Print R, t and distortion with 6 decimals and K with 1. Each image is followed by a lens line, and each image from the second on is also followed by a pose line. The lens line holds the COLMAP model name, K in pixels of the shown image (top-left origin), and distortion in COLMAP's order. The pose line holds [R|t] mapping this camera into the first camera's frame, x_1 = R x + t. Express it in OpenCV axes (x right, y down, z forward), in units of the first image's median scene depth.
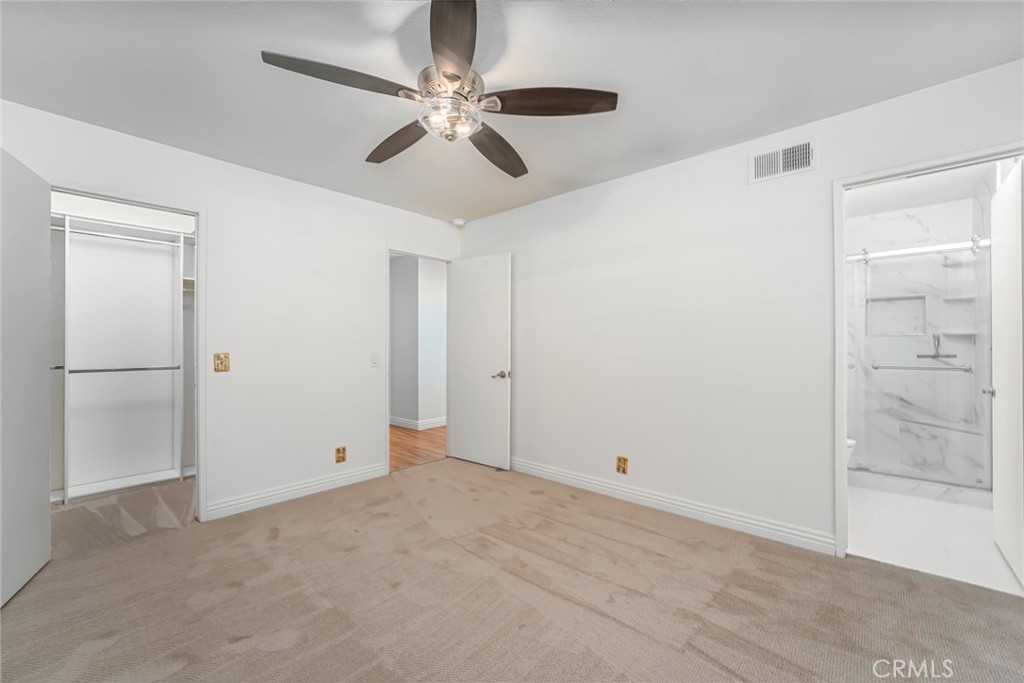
lens RADIAL K [[416.2, 0, 516.1], [0, 416.2, 341.9], [0, 0, 1]] dist [-0.000282, -0.000002]
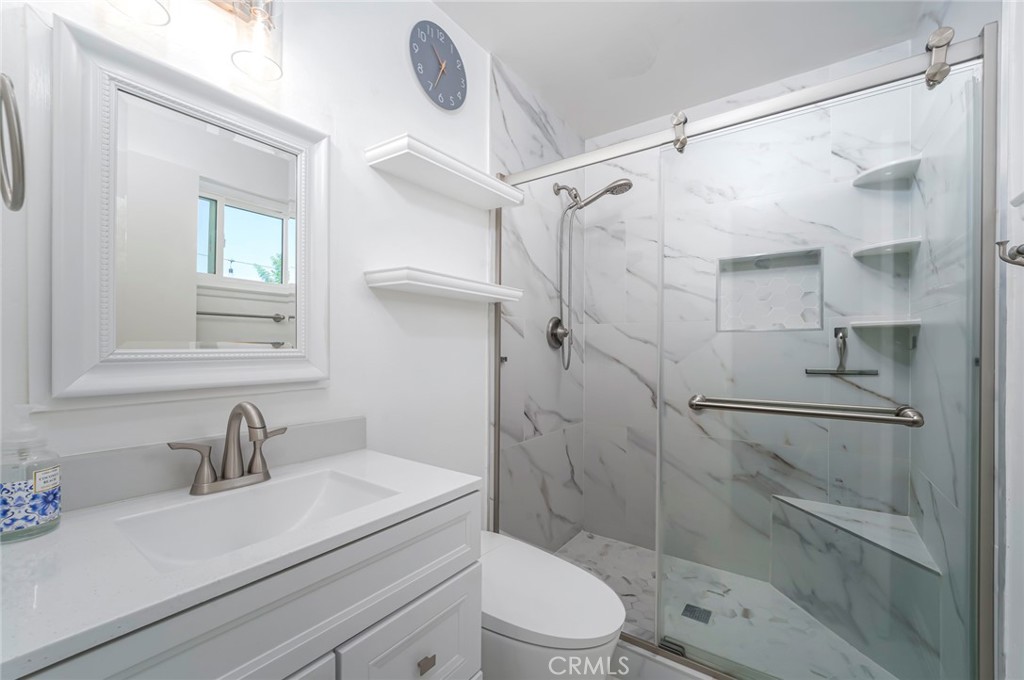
lens RADIAL K [[416.2, 0, 516.1], [0, 416.2, 340.4], [0, 0, 1]] dist [-0.000282, -0.000002]
pose [[0.994774, 0.009116, 0.101698, 0.583870], [-0.009480, 0.999950, 0.003099, -0.001321], [-0.101665, -0.004047, 0.994810, 0.554876]]
